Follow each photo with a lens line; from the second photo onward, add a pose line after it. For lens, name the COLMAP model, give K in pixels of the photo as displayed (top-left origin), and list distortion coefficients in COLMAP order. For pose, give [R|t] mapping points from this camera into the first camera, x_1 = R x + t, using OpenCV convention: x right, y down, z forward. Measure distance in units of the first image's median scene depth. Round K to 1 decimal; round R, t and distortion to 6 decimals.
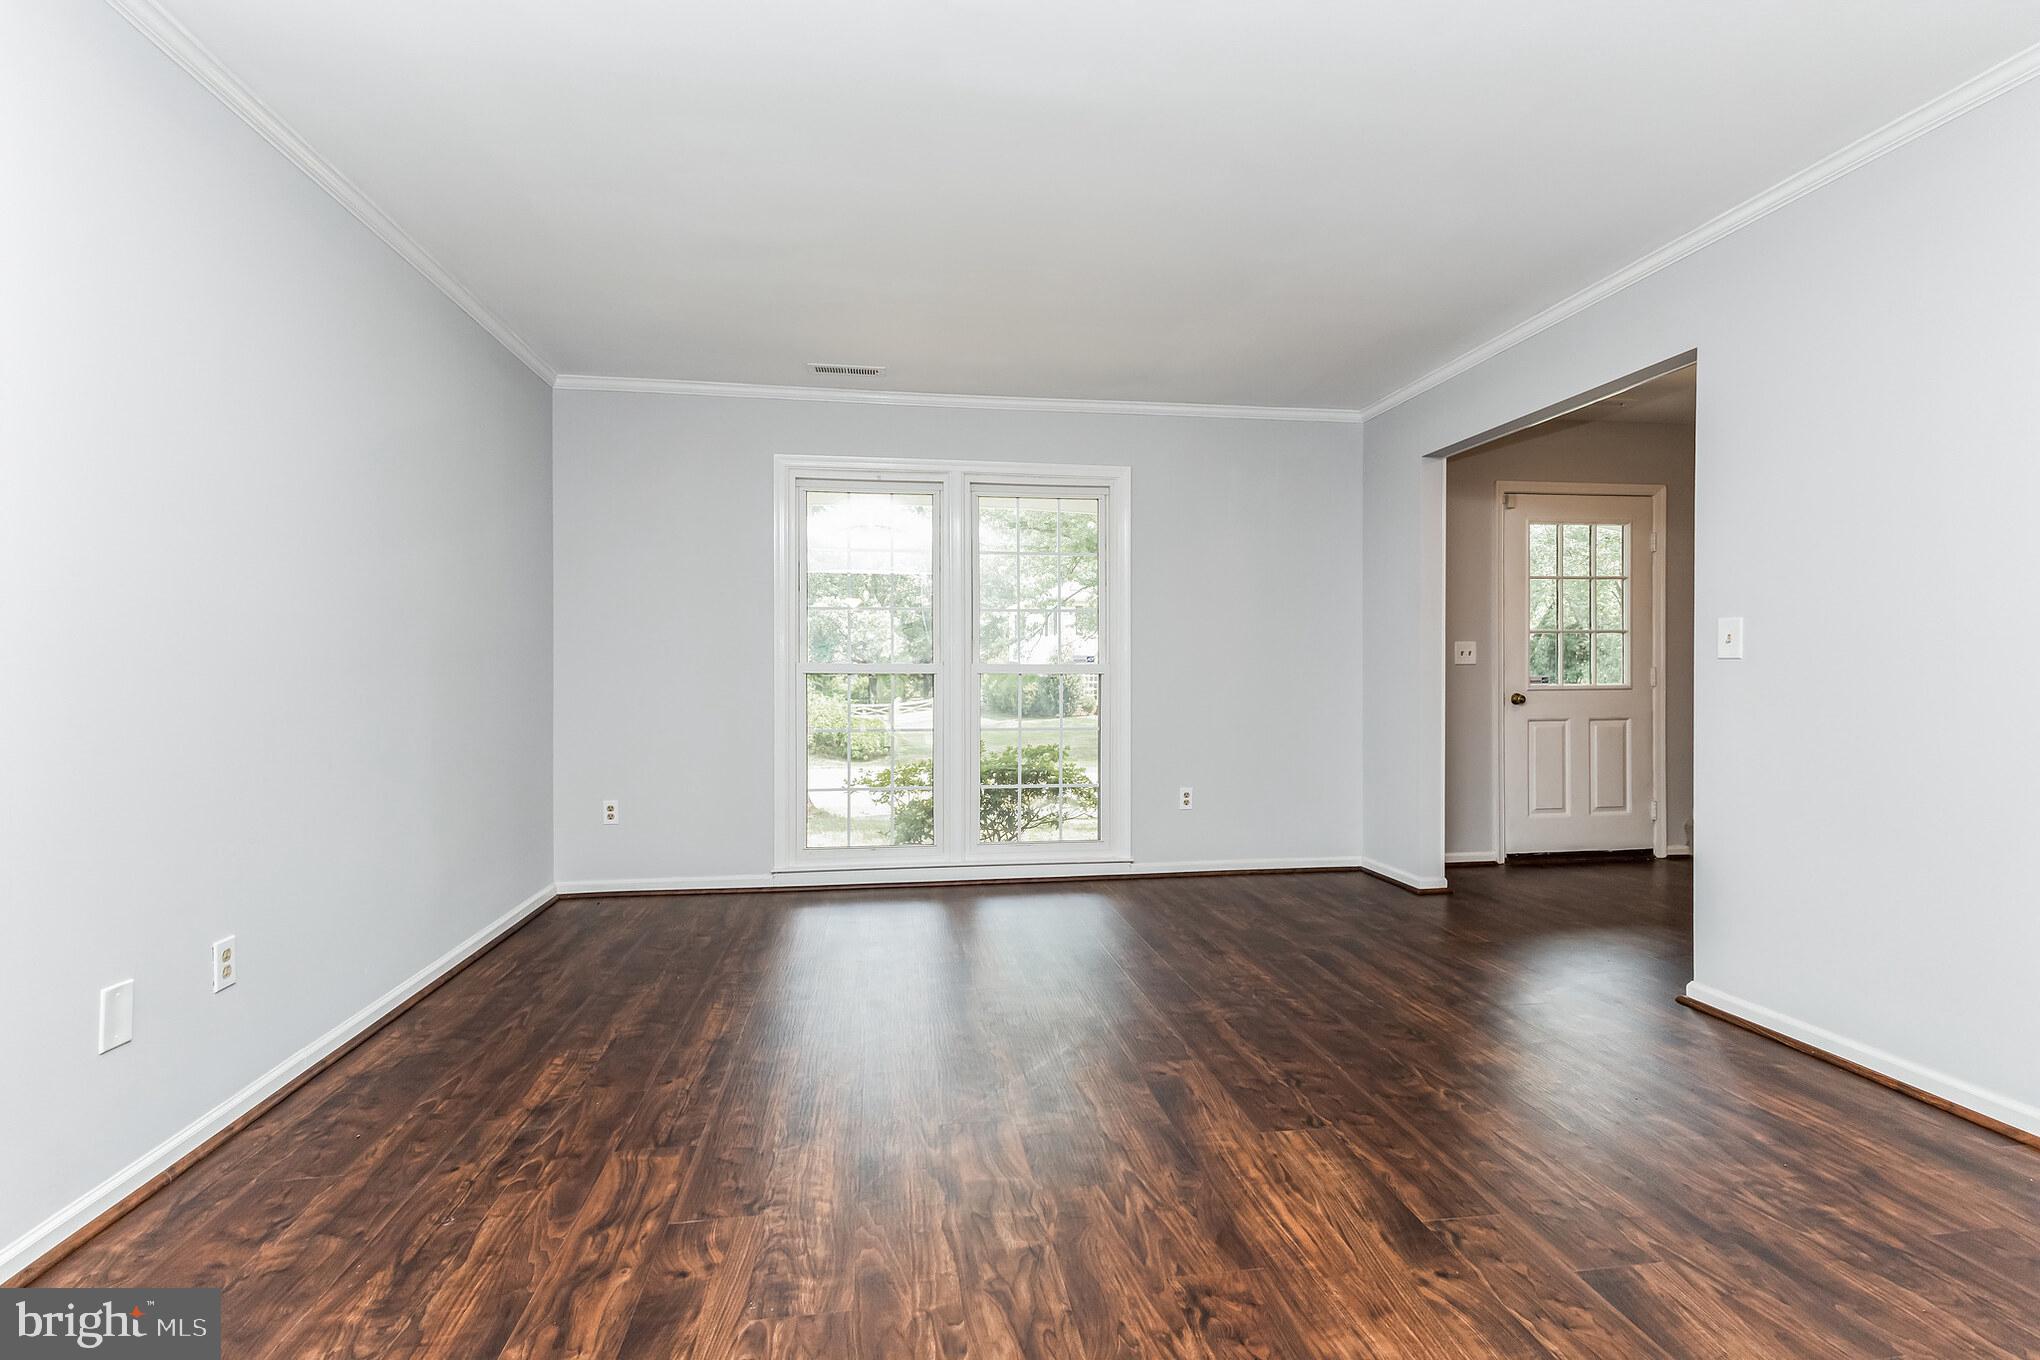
lens RADIAL K [[893.5, 0, 1023.4], [0, 893.5, 671.9], [0, 0, 1]] dist [0.000145, -0.000576]
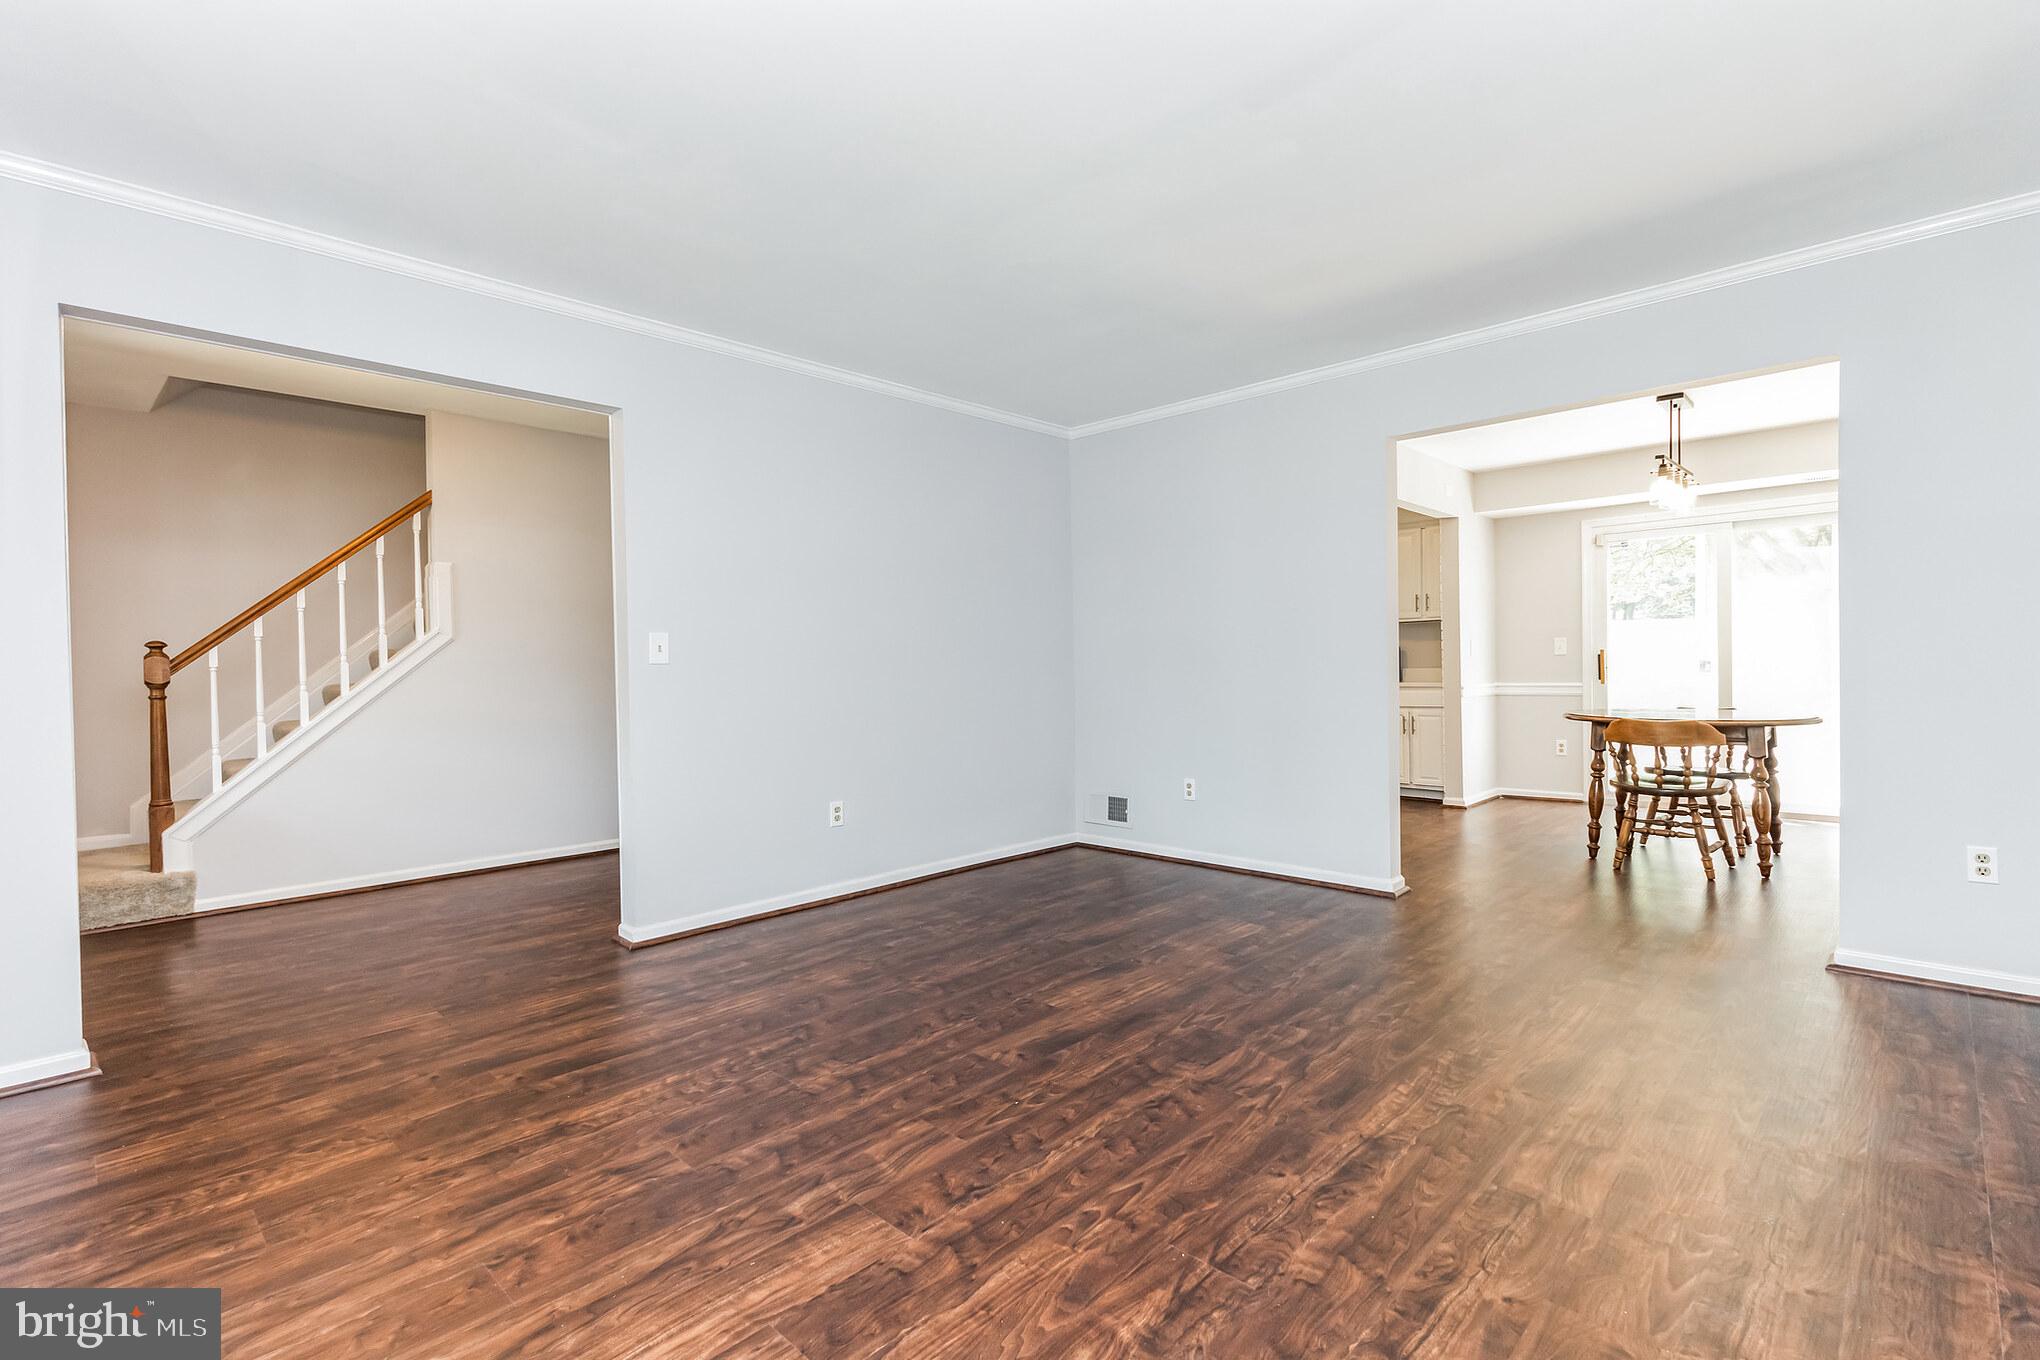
lens RADIAL K [[893.5, 0, 1028.5], [0, 893.5, 676.2], [0, 0, 1]] dist [0.000145, -0.000576]
pose [[-0.582650, 0.000474, 0.812723, -0.796773], [0.019212, 0.999728, 0.013190, -0.004416], [-0.812496, 0.023299, -0.582501, 1.824675]]
